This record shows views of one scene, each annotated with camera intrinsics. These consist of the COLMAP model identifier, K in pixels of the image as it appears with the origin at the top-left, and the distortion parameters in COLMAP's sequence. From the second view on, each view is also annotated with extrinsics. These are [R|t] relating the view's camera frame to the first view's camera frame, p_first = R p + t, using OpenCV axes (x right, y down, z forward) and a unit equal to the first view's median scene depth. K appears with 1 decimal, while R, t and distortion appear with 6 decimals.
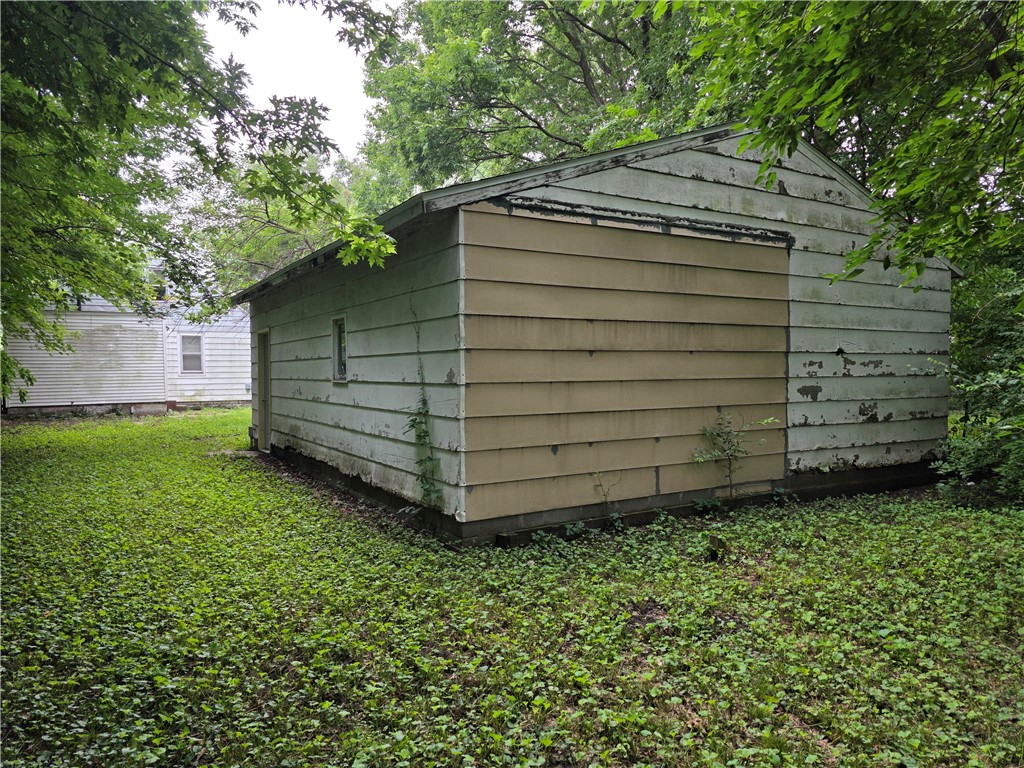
lens RADIAL K [[692.7, 0, 514.4], [0, 692.7, 389.3], [0, 0, 1]] dist [0.026191, -0.002318]
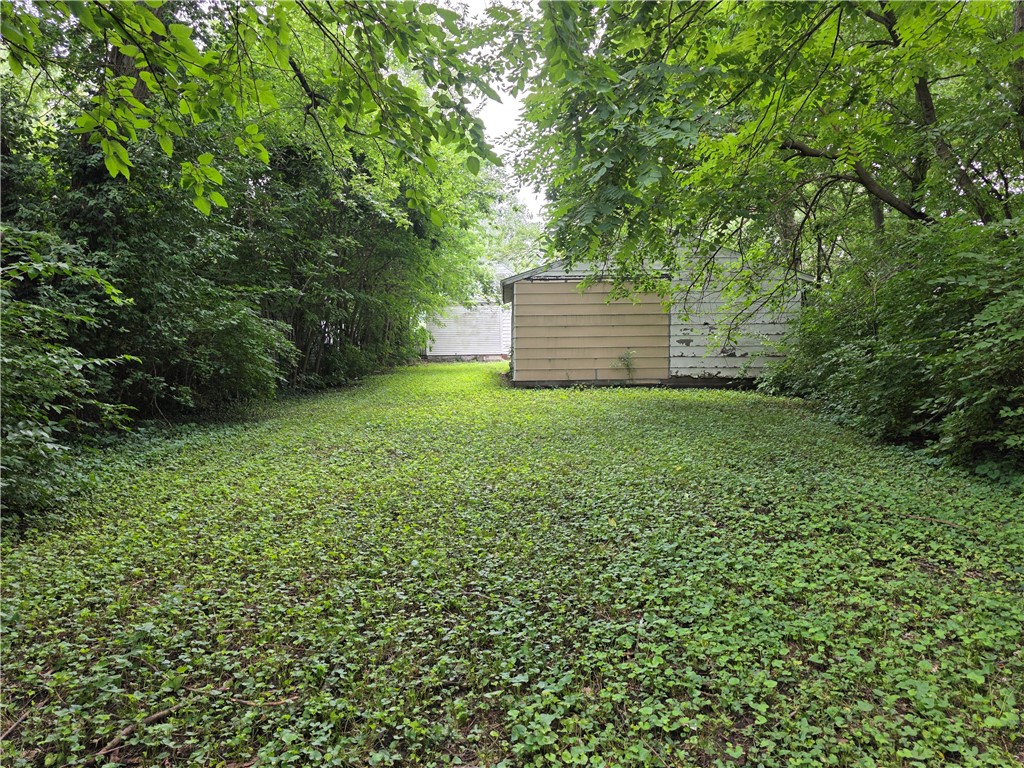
lens RADIAL K [[692.7, 0, 511.5], [0, 692.7, 383.7], [0, 0, 1]] dist [0.026191, -0.002318]
pose [[0.852805, 0.028624, -0.521445, 0.464506], [-0.007970, 0.999094, 0.041810, 0.020533], [0.522169, -0.031500, 0.852260, -0.510234]]
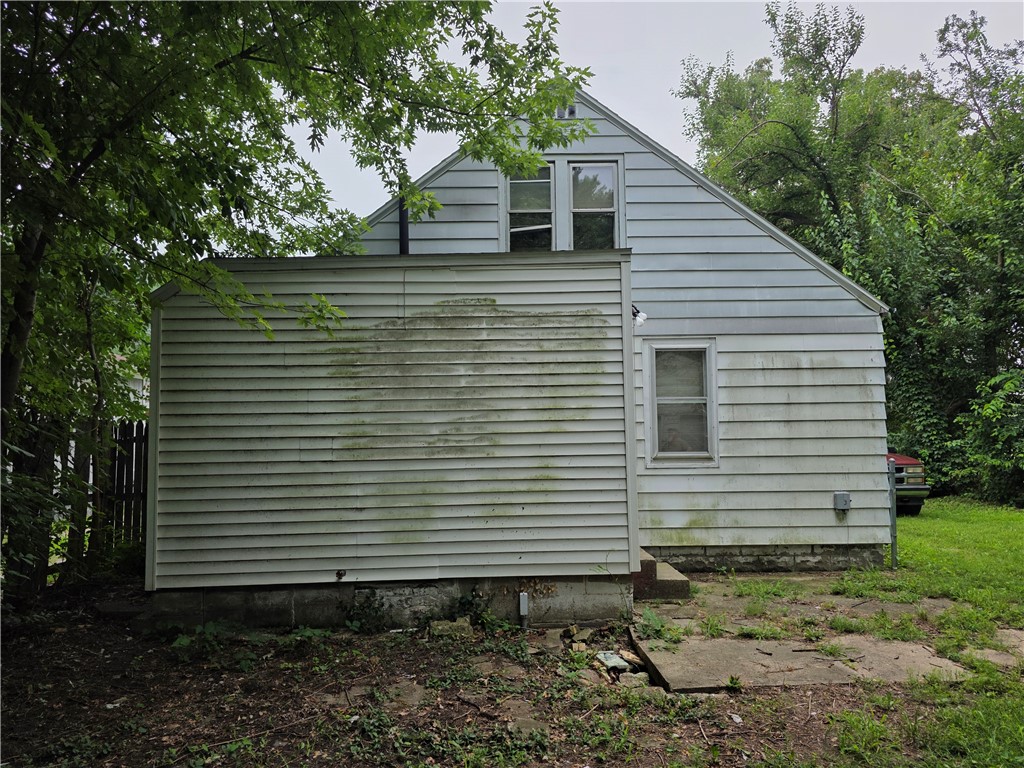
lens RADIAL K [[692.7, 0, 512.5], [0, 692.7, 384.6], [0, 0, 1]] dist [0.026191, -0.002318]
pose [[0.861588, -0.038102, -0.506176, -0.426960], [-0.011604, 0.995440, -0.094683, -0.031320], [0.507476, 0.087451, 0.857217, 0.787731]]
